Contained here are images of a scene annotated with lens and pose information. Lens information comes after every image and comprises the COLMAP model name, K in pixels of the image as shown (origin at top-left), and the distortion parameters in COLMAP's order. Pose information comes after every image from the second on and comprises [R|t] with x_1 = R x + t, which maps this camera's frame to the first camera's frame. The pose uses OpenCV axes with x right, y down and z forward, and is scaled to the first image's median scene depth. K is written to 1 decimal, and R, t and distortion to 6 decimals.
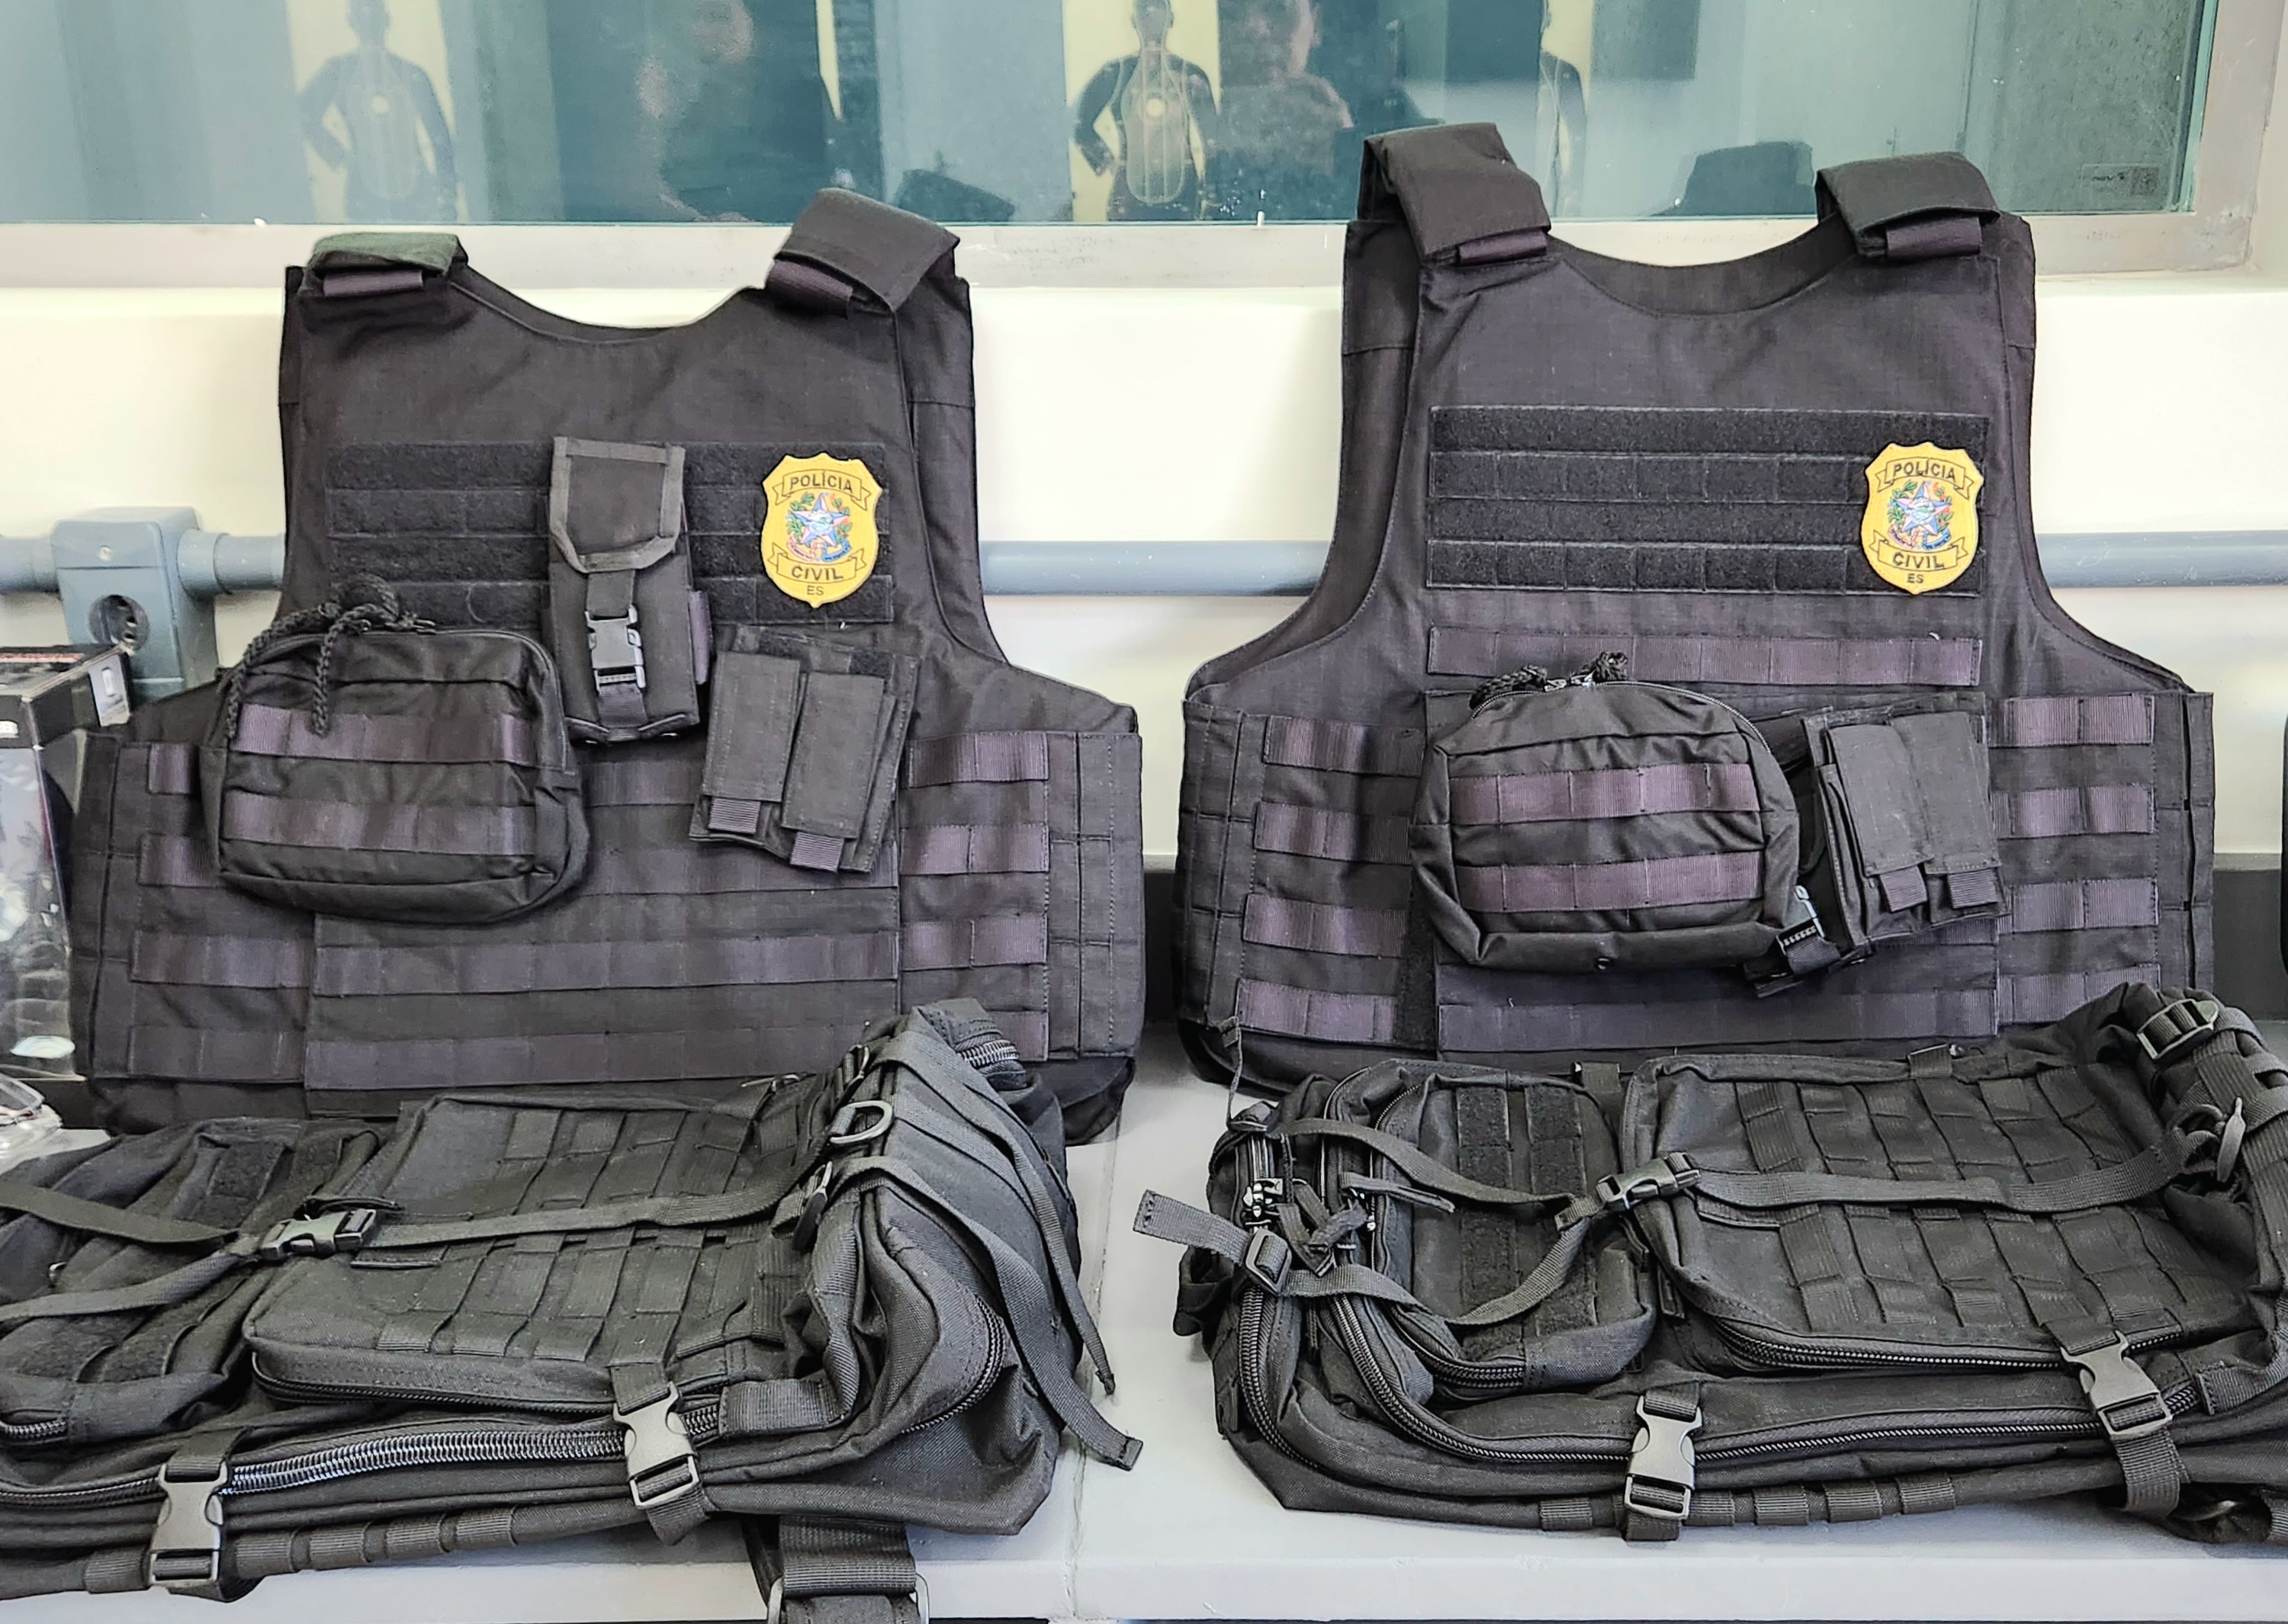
lens RADIAL K [[2051.1, 0, 1146.4], [0, 2051.1, 814.3], [0, 0, 1]] dist [0.043370, -0.028109]
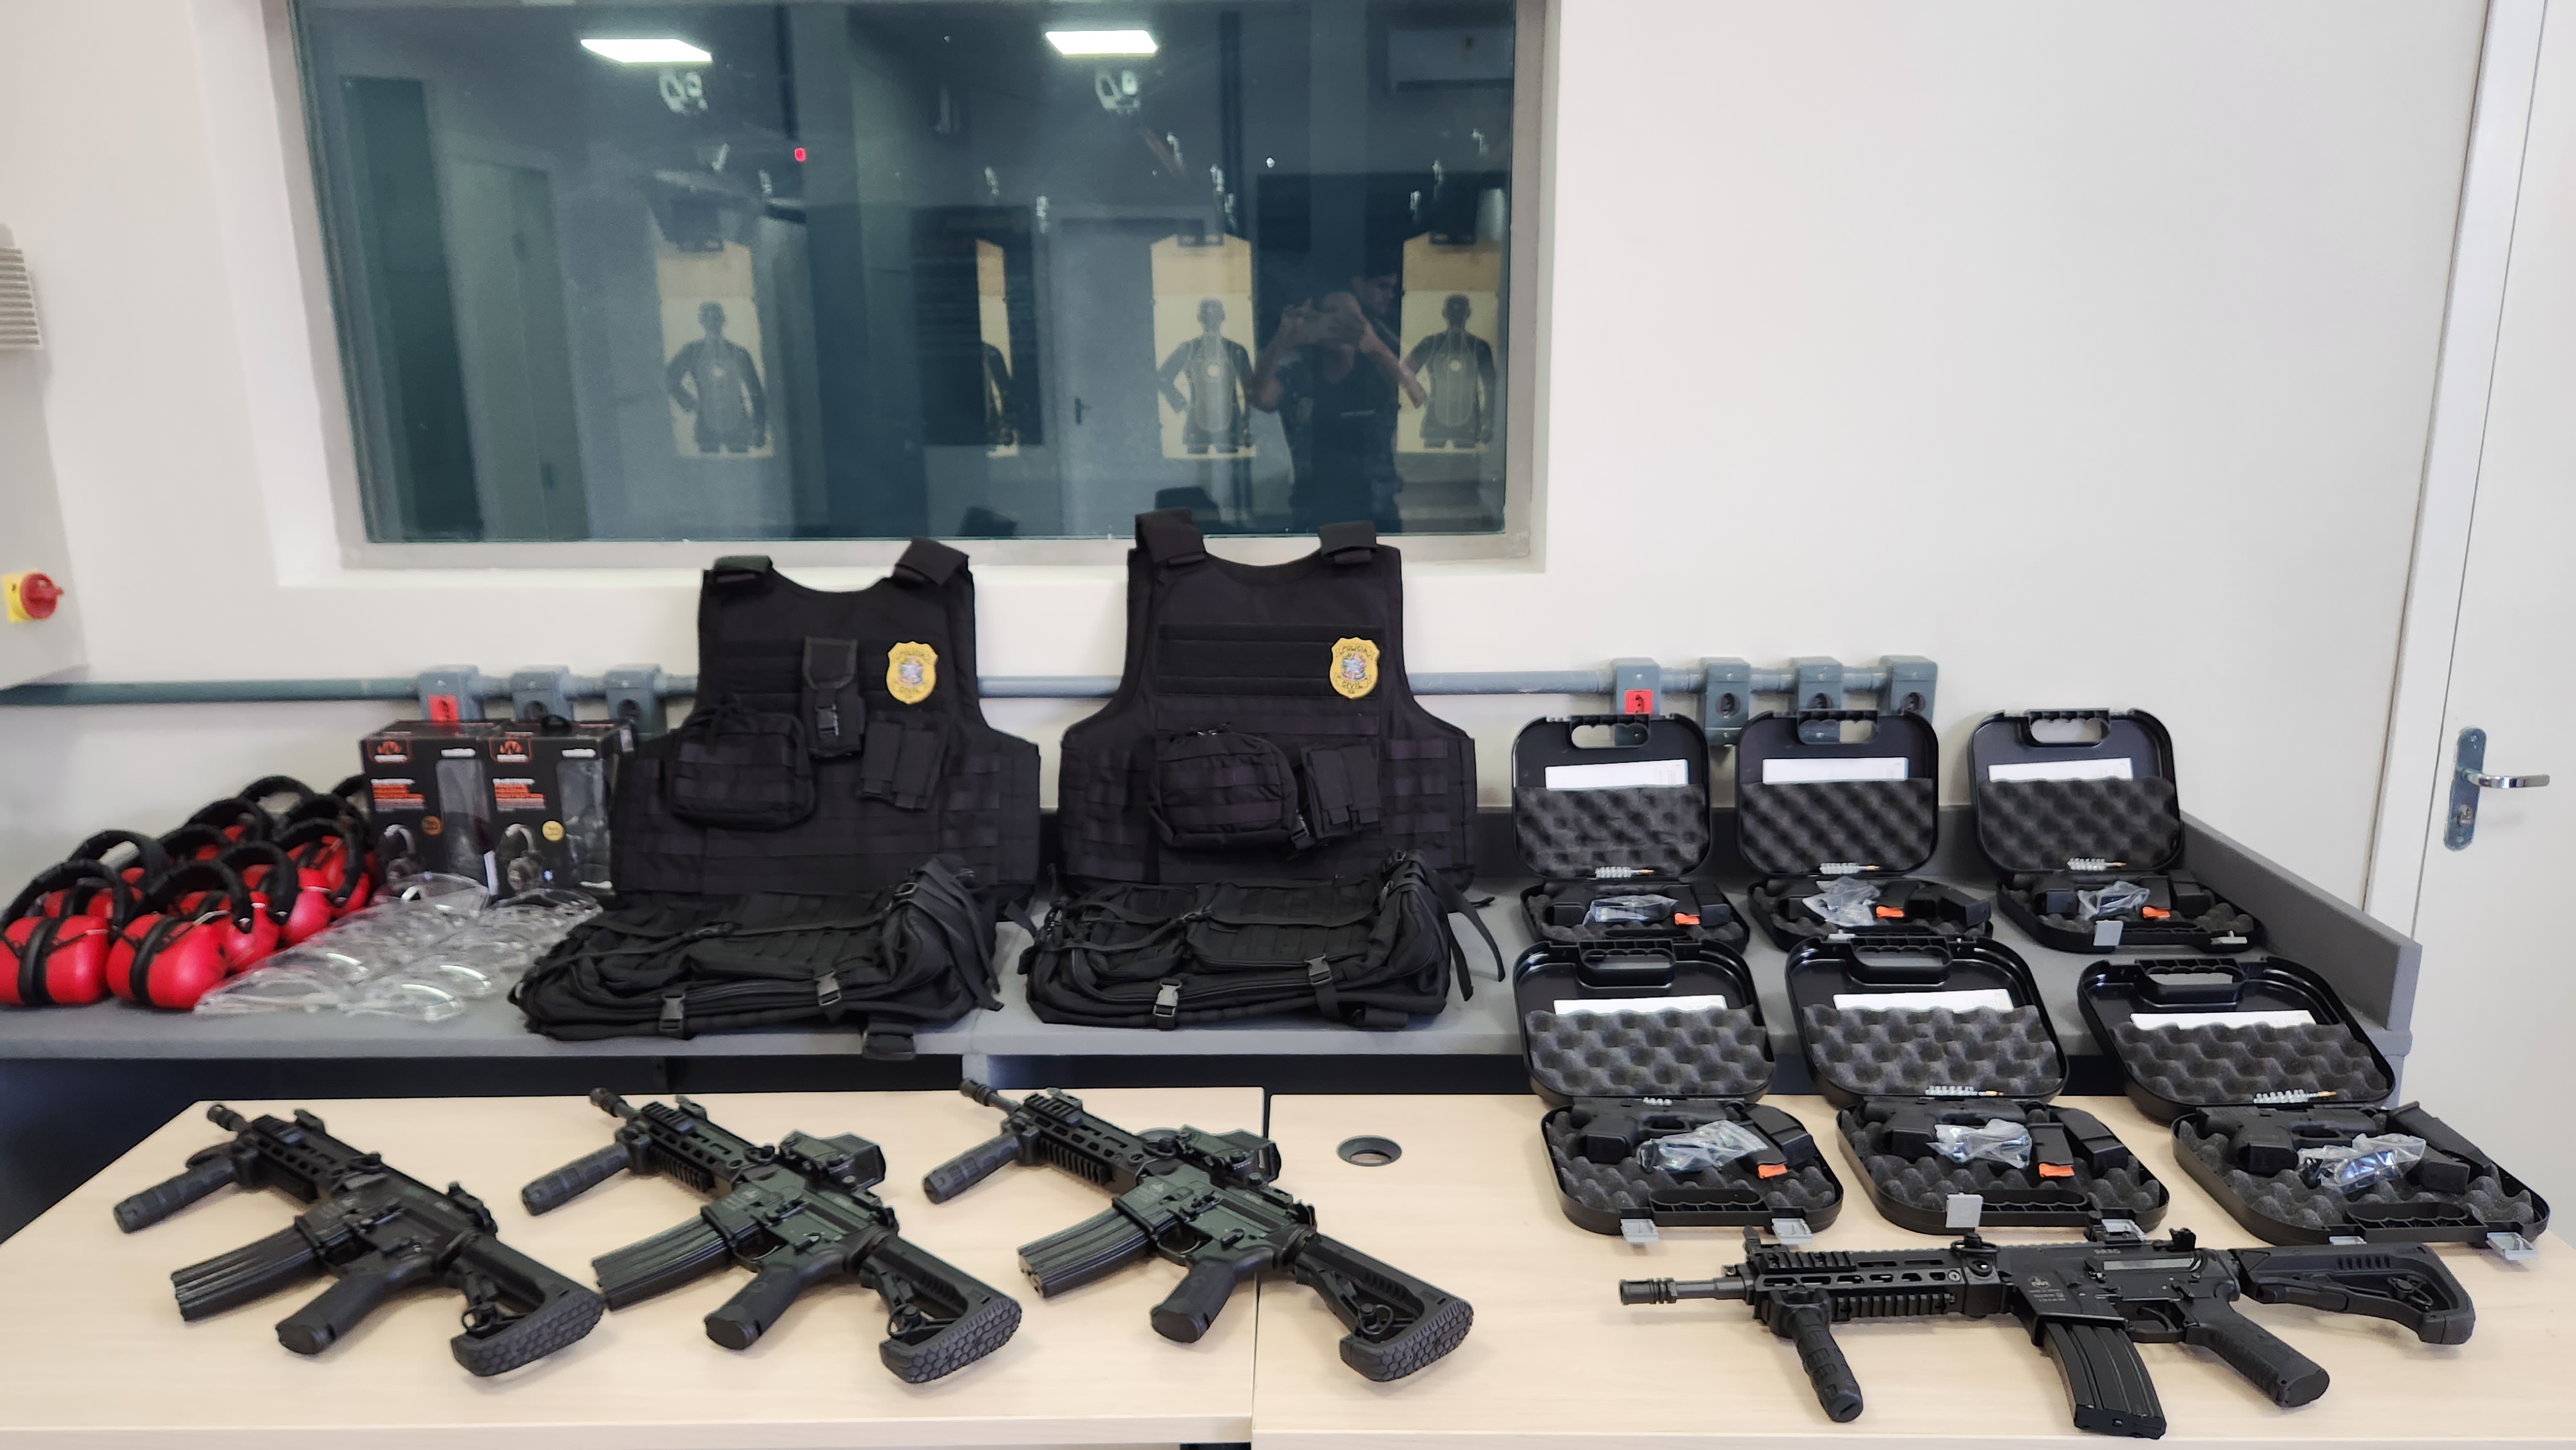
lens RADIAL K [[1697.9, 0, 1287.2], [0, 1697.9, 727.9], [0, 0, 1]] dist [0.031424, 0.000937]
pose [[0.999836, -0.001356, -0.018064, 0.337656], [0.000075, 0.997496, -0.070721, 0.074533], [0.018115, 0.070708, 0.997333, -1.053533]]
